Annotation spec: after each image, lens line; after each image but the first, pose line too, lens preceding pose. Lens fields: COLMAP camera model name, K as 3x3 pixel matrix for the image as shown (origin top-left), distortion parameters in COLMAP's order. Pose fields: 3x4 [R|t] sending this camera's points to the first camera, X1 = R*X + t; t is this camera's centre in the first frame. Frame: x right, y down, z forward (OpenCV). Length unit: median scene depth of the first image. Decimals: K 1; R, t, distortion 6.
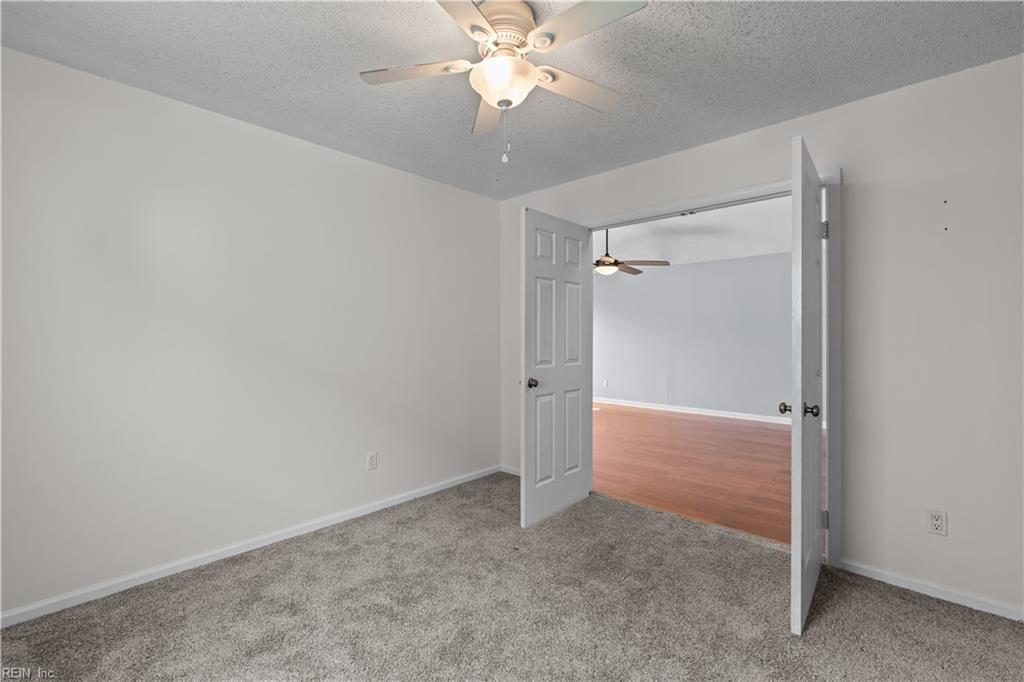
lens RADIAL K [[438.3, 0, 511.6], [0, 438.3, 337.2], [0, 0, 1]] dist [0.000332, -0.000352]
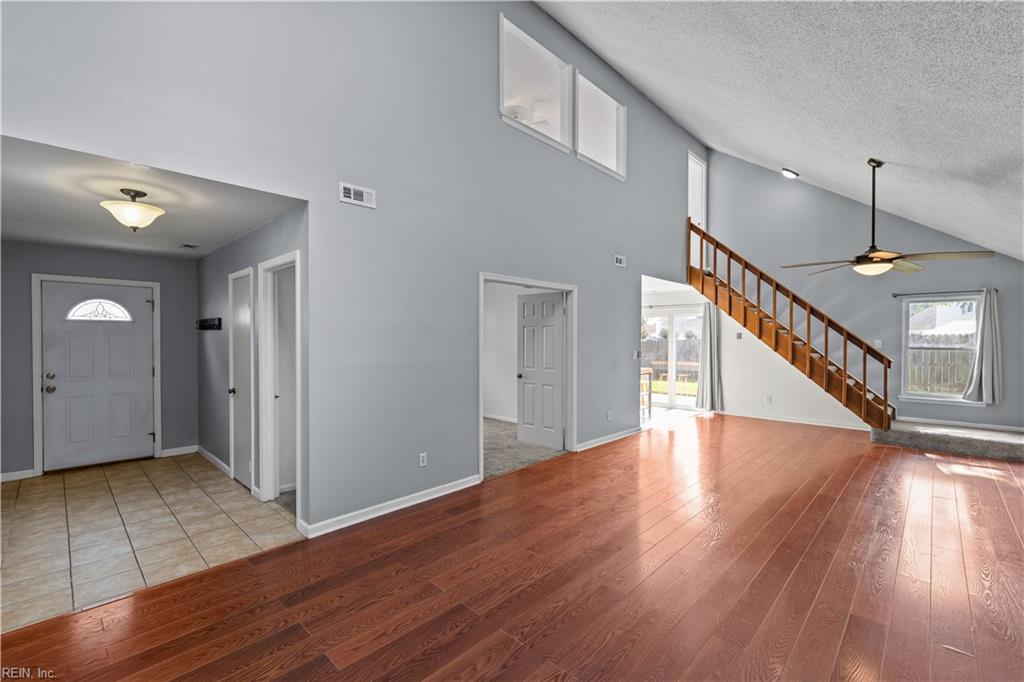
lens RADIAL K [[438.3, 0, 511.7], [0, 438.3, 341.9], [0, 0, 1]] dist [0.000332, -0.000352]
pose [[-0.047819, 0.004825, -0.998844, 1.967357], [-0.006529, 0.999965, 0.005143, -0.066425], [0.998835, 0.006767, -0.047786, 0.945804]]
